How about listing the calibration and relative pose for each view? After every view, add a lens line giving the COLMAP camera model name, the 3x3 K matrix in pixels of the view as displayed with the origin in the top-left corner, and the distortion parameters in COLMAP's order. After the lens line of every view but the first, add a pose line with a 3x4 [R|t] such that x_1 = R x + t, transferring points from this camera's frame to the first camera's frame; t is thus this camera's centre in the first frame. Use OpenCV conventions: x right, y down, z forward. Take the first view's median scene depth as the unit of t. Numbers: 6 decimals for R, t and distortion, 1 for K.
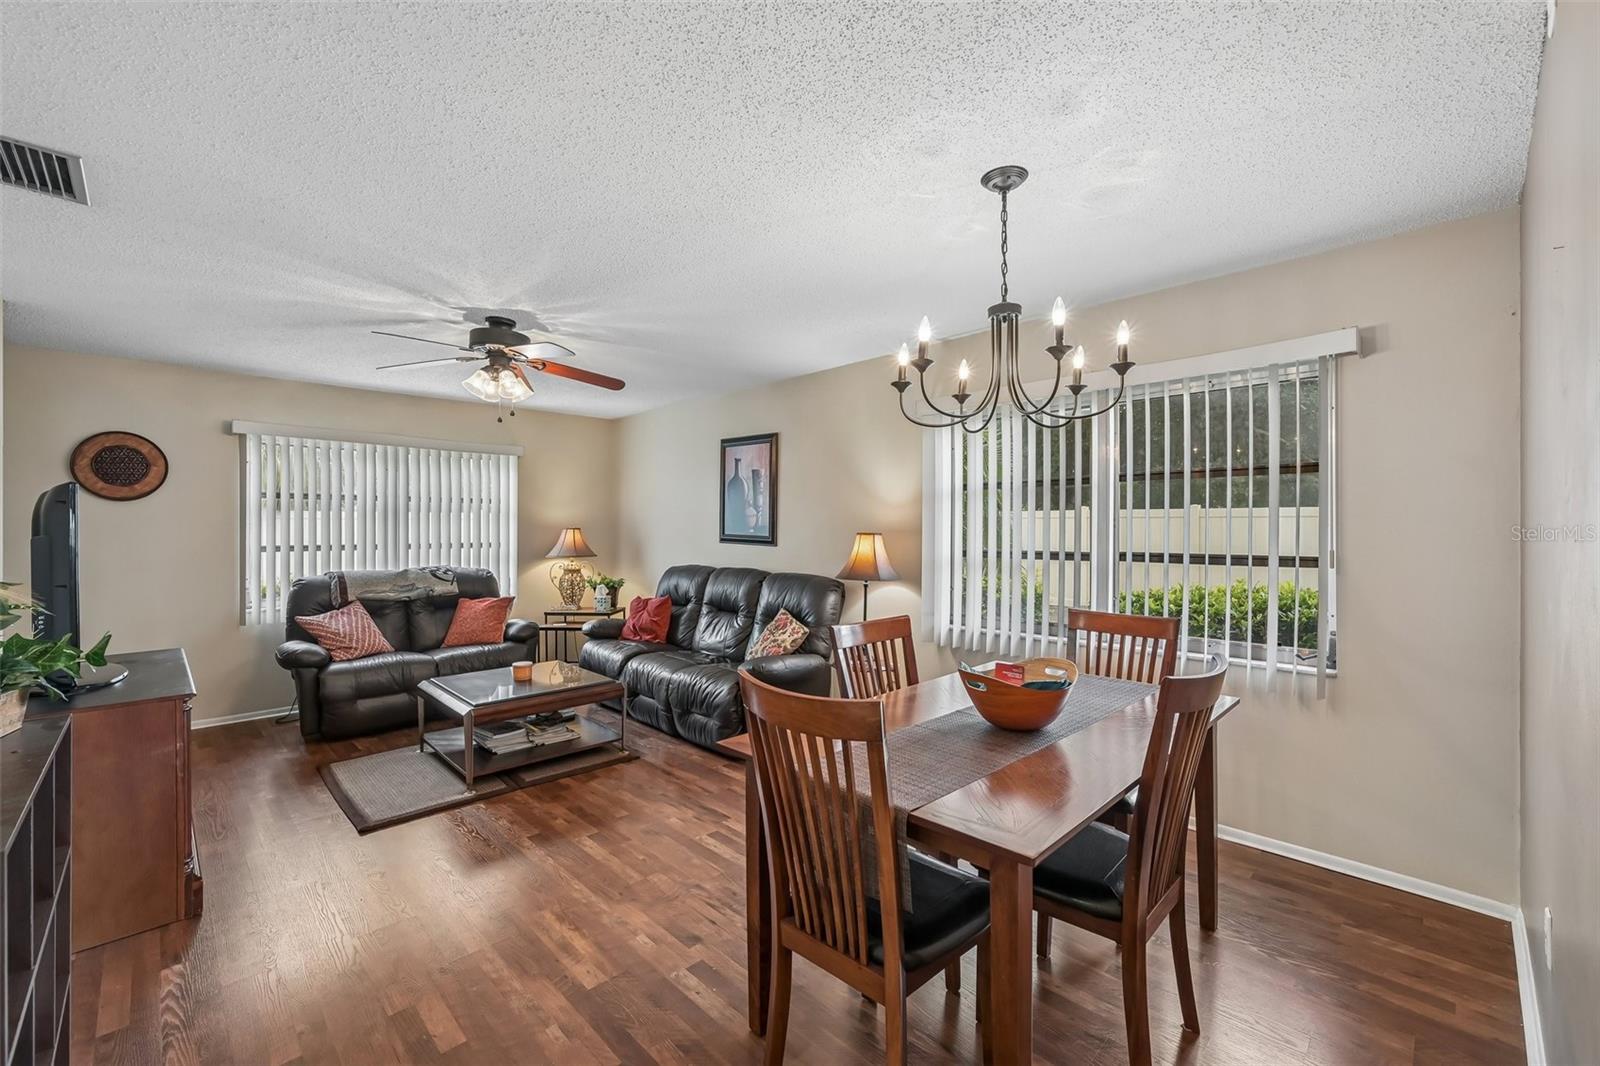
lens RADIAL K [[661.6, 0, 800.0], [0, 661.6, 533.0], [0, 0, 1]] dist [0.000074, 0.000017]
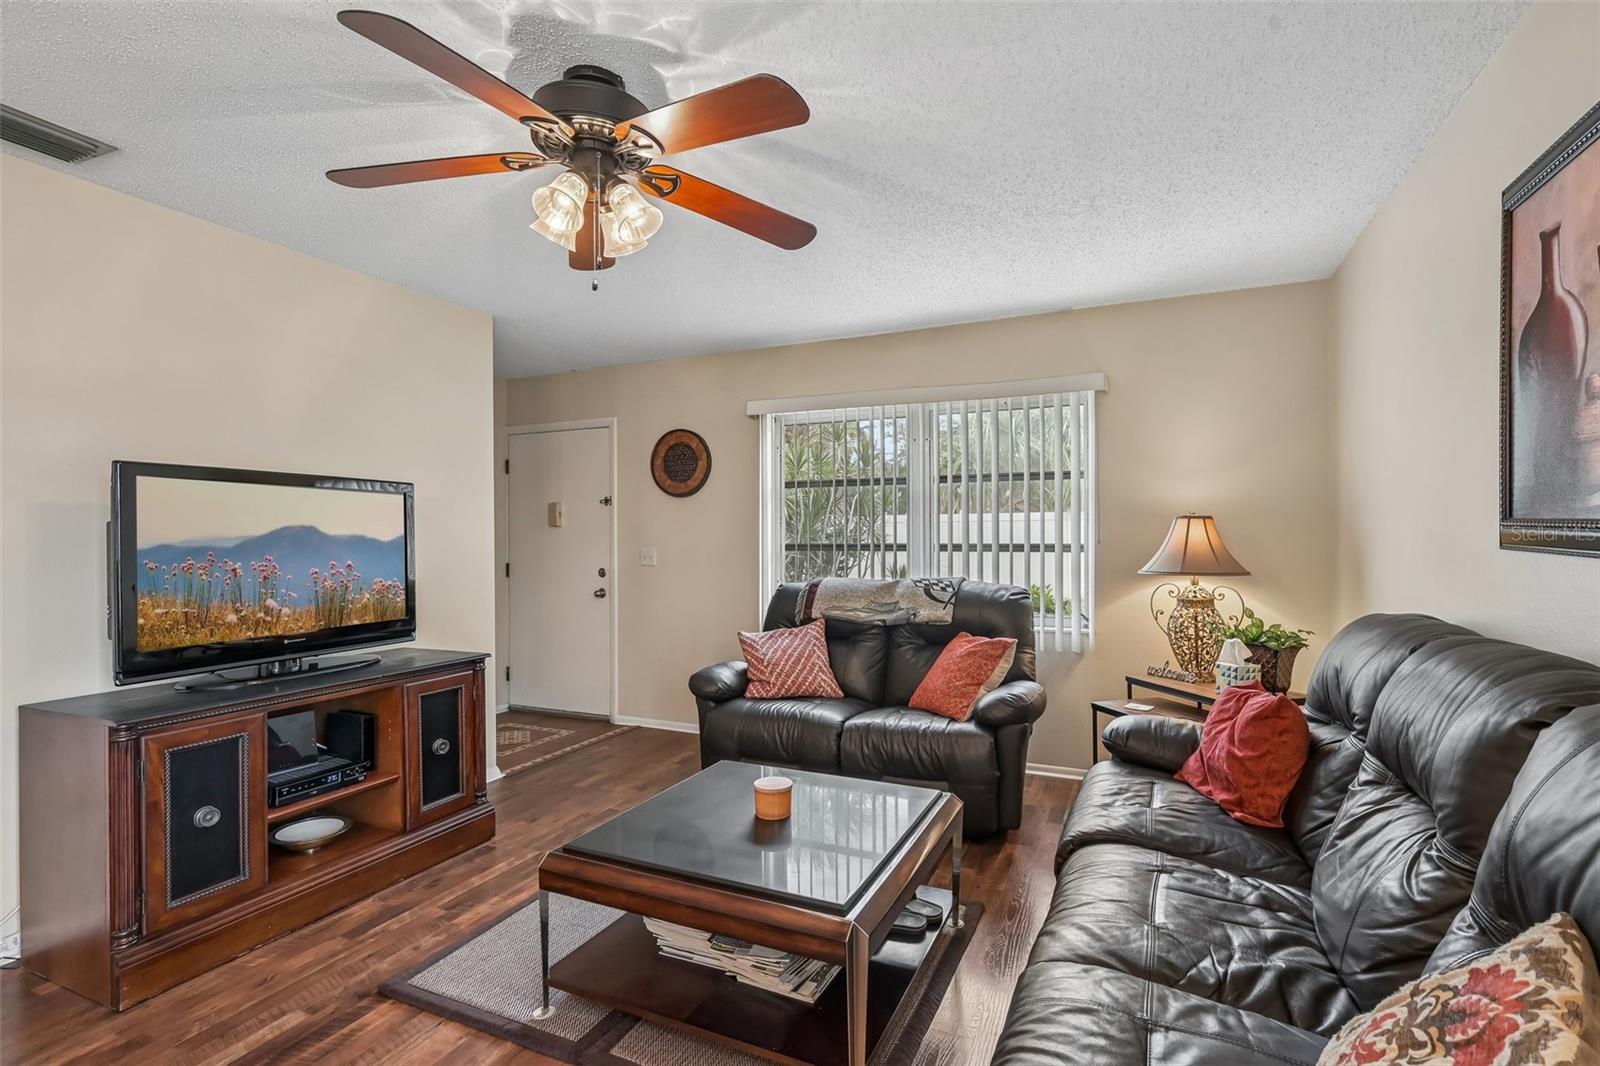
lens RADIAL K [[731.4, 0, 800.0], [0, 731.4, 533.0], [0, 0, 1]] dist [-0.000673, -0.000244]
pose [[0.359747, -0.008990, -0.933007, 0.087708], [-0.004549, 0.999925, -0.011389, 0.018305], [0.933039, 0.008341, 0.359679, 0.751571]]
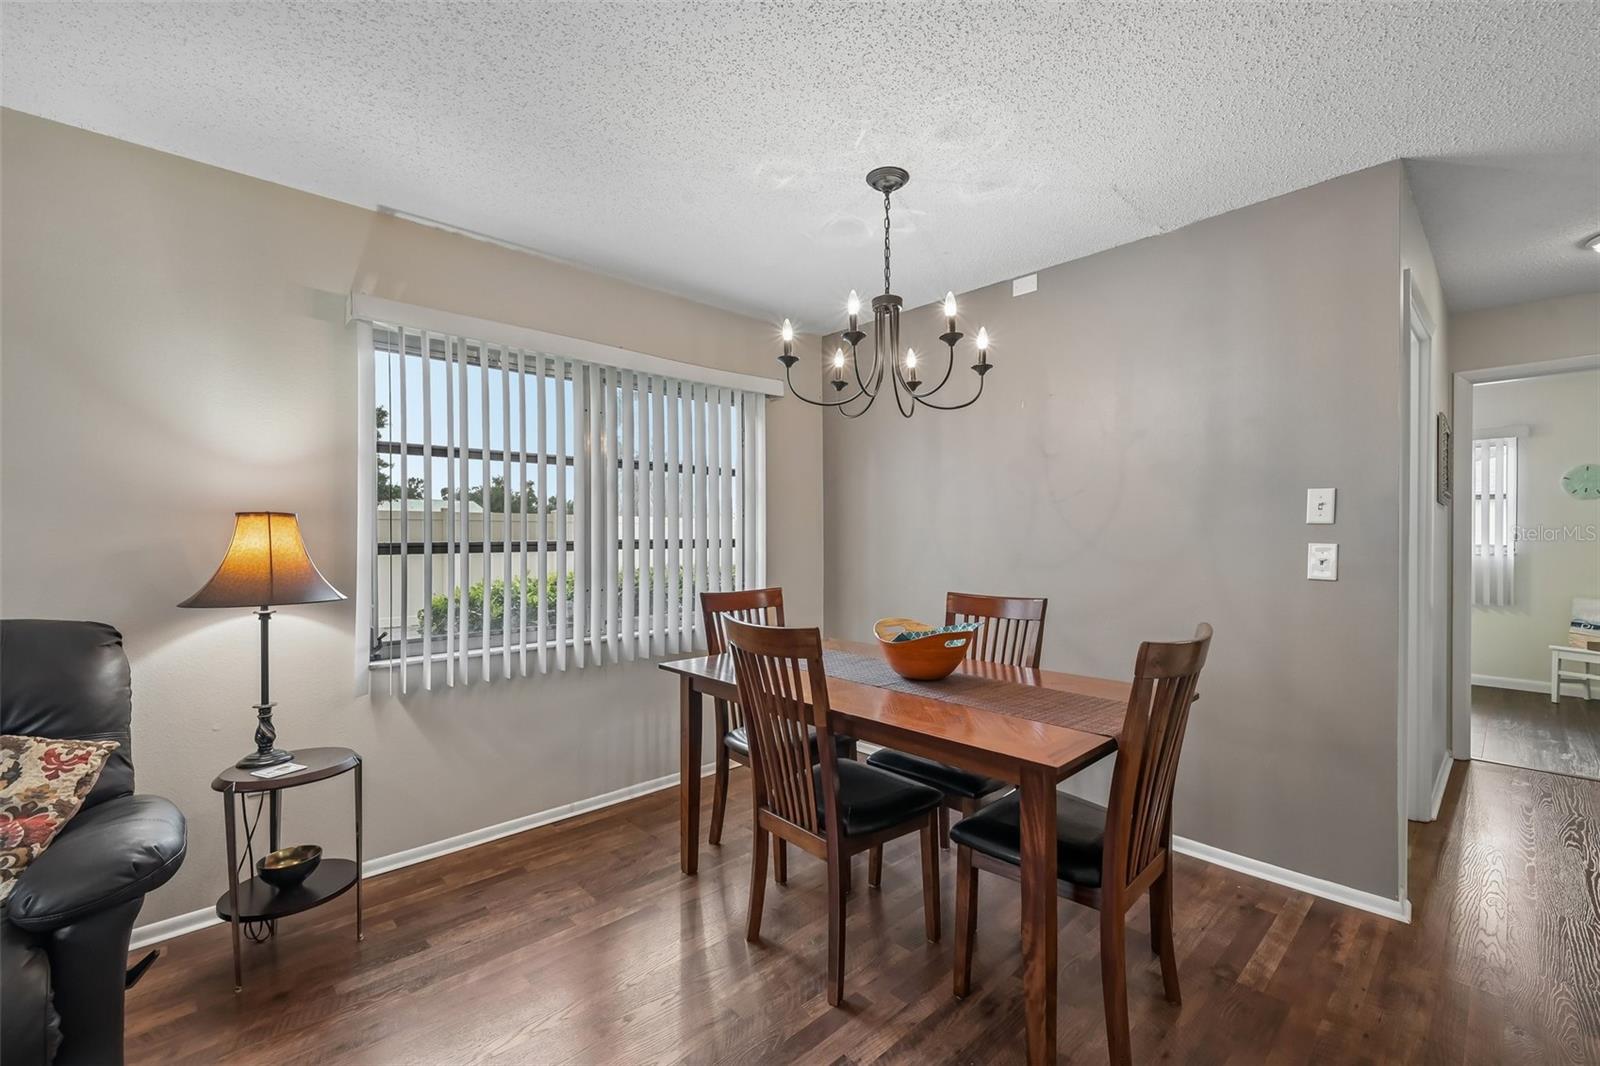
lens RADIAL K [[654.9, 0, 810.0], [0, 654.9, 553.9], [0, 0, 1]] dist [0.001182, 0.000070]
pose [[0.028156, -0.019857, 0.999406, -0.370536], [0.011372, 0.999744, 0.019543, 0.023783], [-0.999539, 0.010815, 0.028375, 0.531762]]
